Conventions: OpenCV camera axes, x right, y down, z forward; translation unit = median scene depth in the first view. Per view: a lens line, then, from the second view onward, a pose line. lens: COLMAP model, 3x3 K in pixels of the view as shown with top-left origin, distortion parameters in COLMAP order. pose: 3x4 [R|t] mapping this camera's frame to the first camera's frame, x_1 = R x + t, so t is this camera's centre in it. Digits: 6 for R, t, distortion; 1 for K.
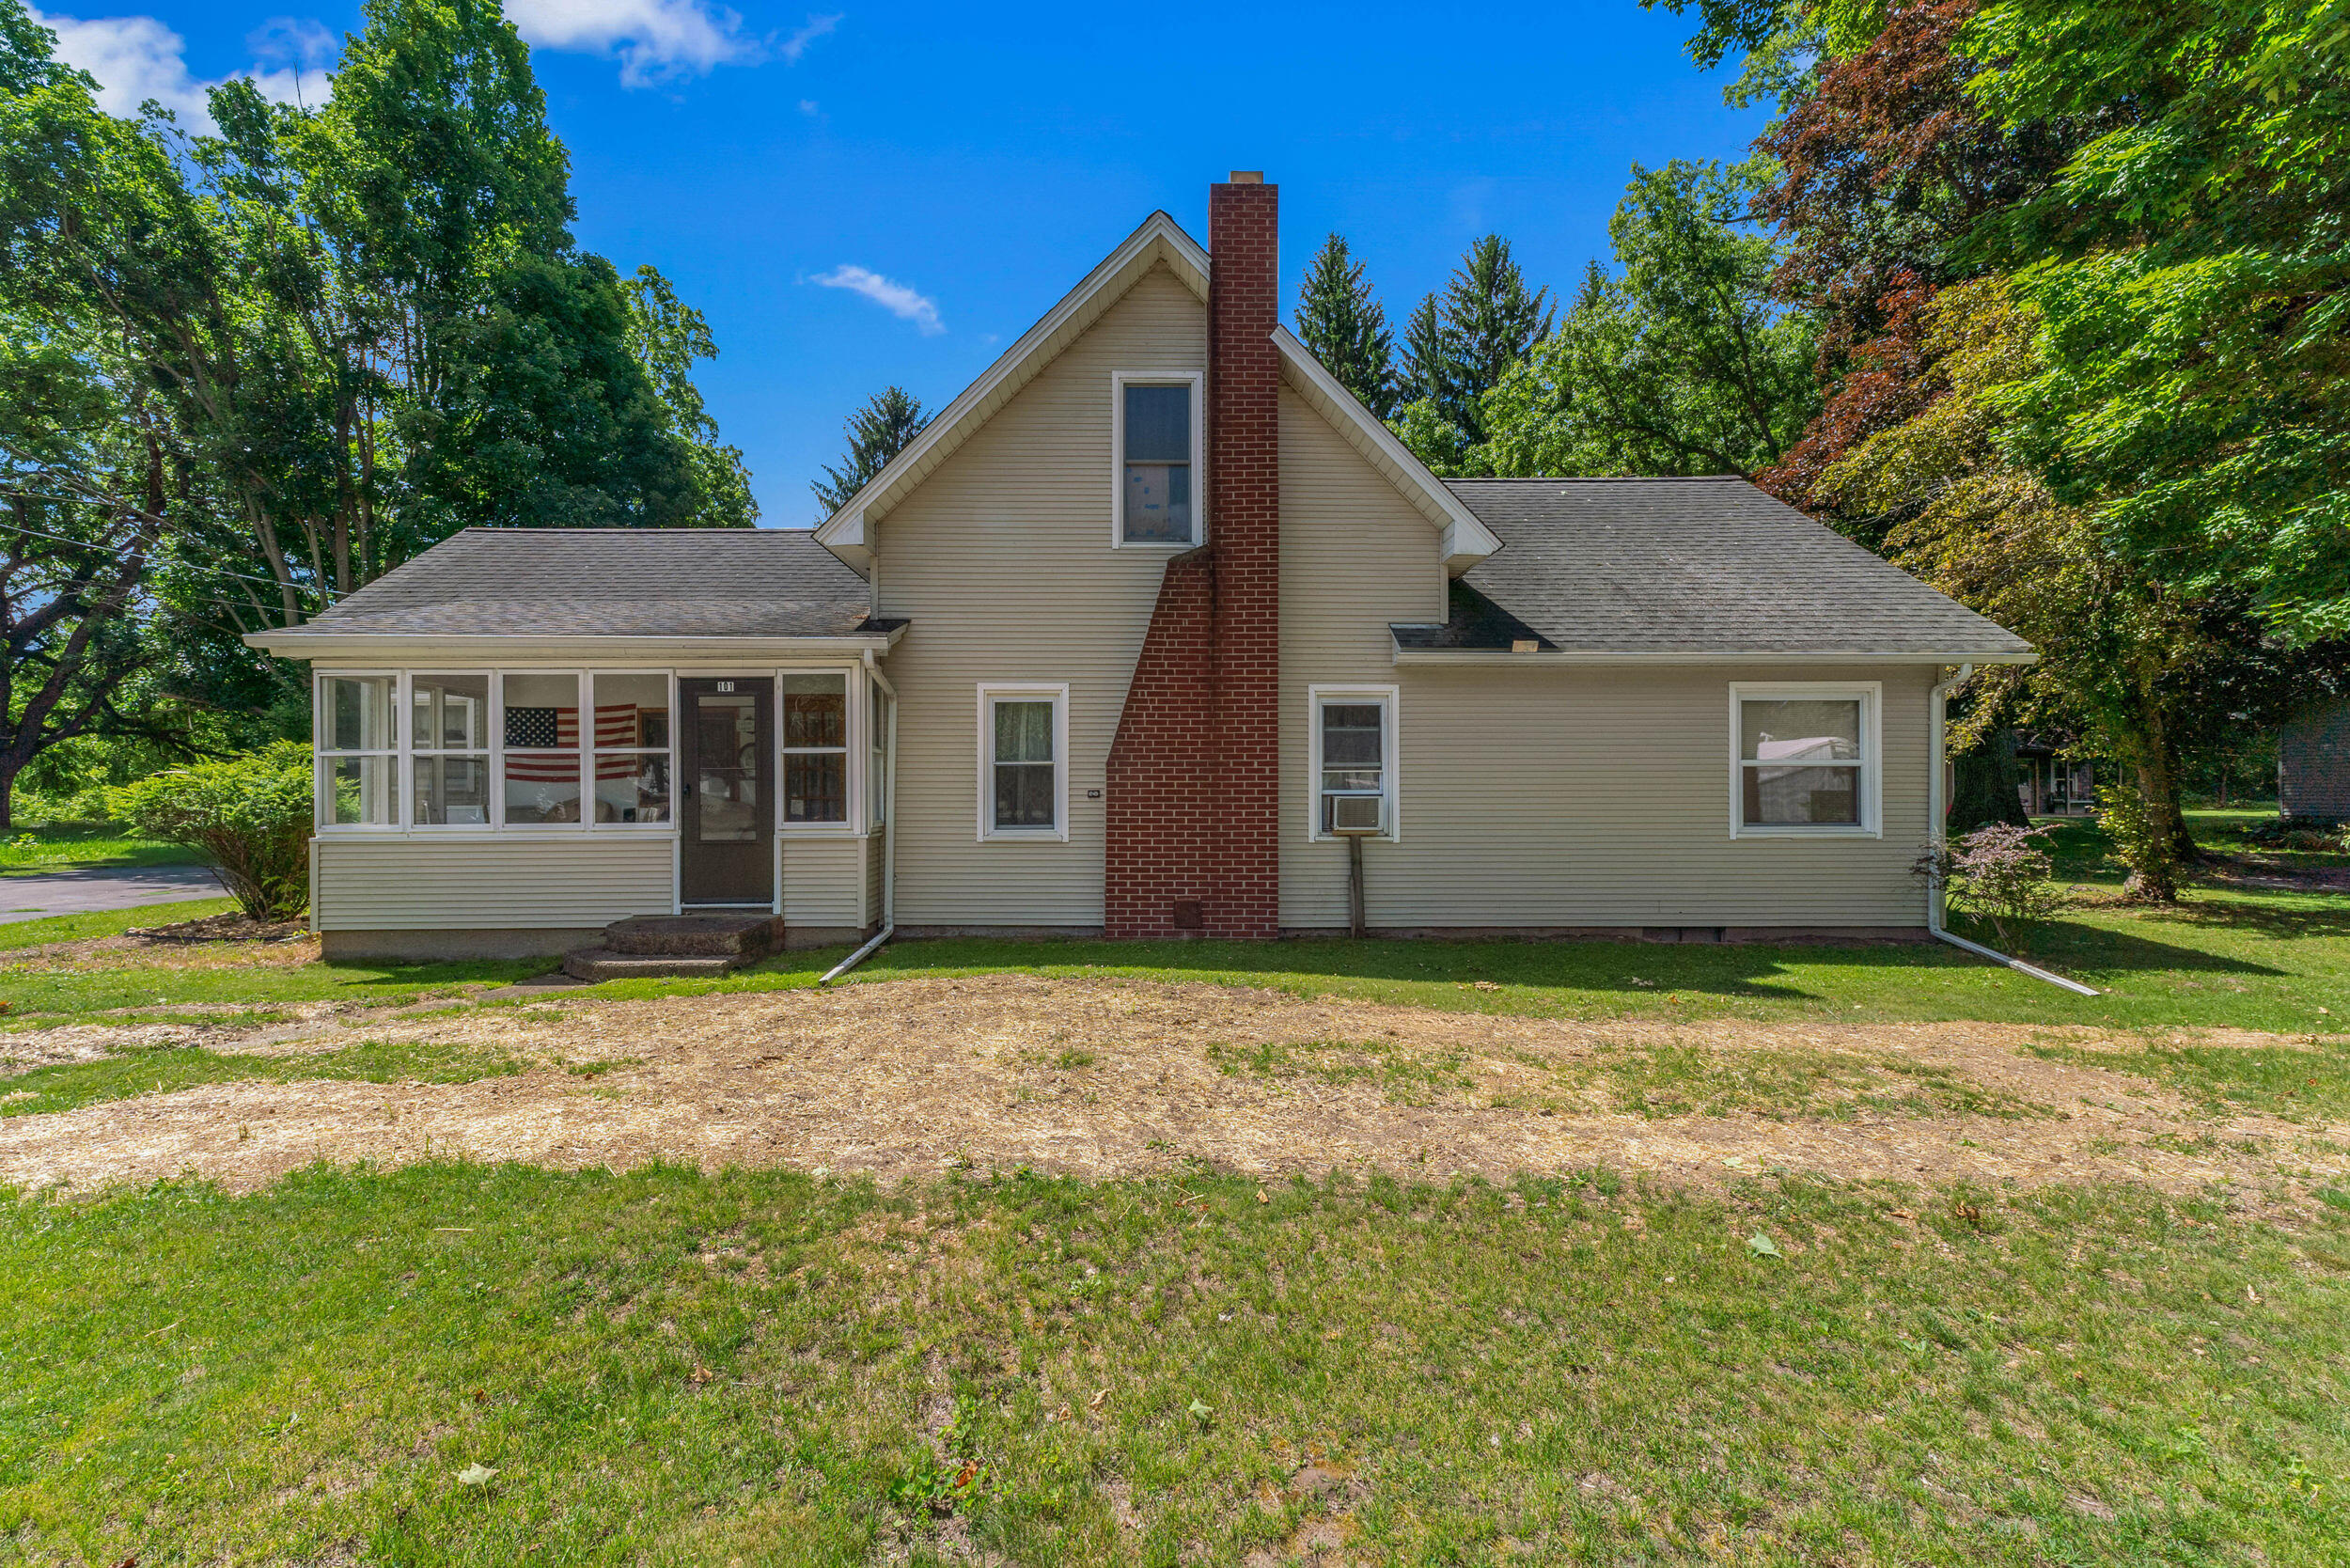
lens RADIAL K [[1025.5, 0, 1175.2], [0, 1025.5, 780.9], [0, 0, 1]] dist [0.000889, 0.000044]
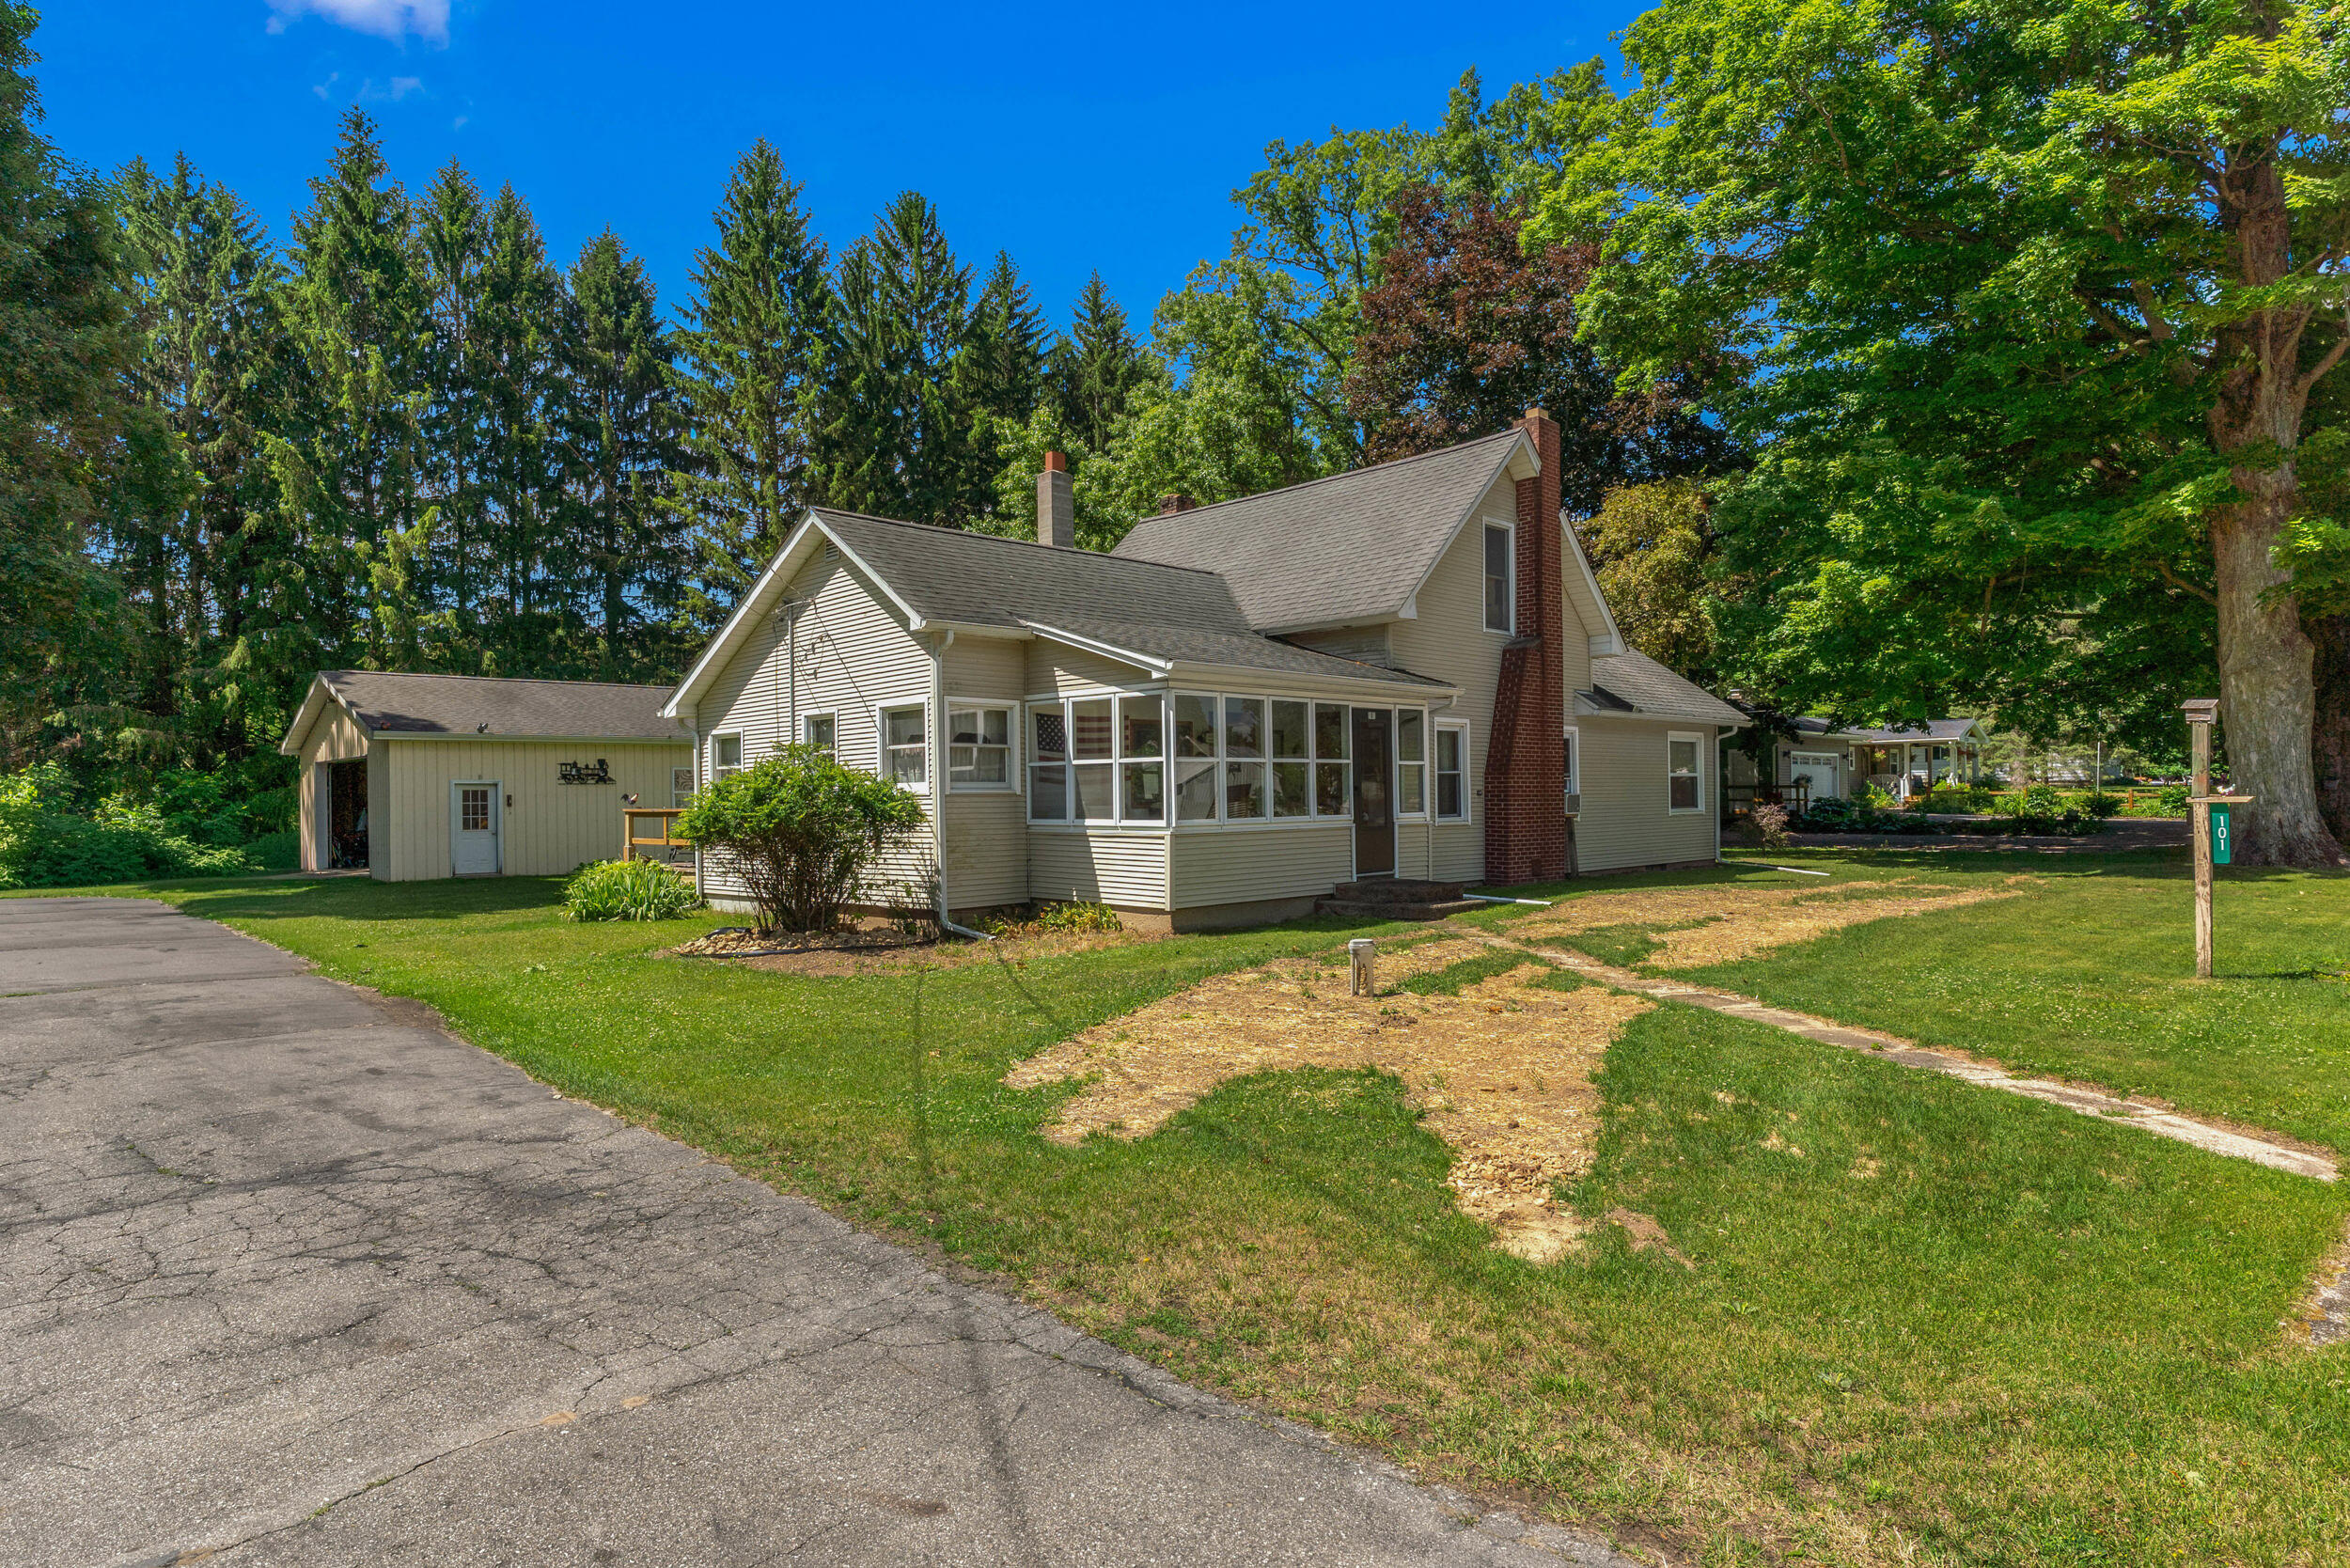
lens RADIAL K [[1266.6, 0, 1172.7], [0, 1266.6, 788.5], [0, 0, 1]] dist [-0.000328, -0.000013]
pose [[0.731398, -0.000793, 0.681950, -1.687466], [0.002731, 0.999995, -0.001766, 0.008748], [-0.681945, 0.003154, 0.731396, -0.062101]]
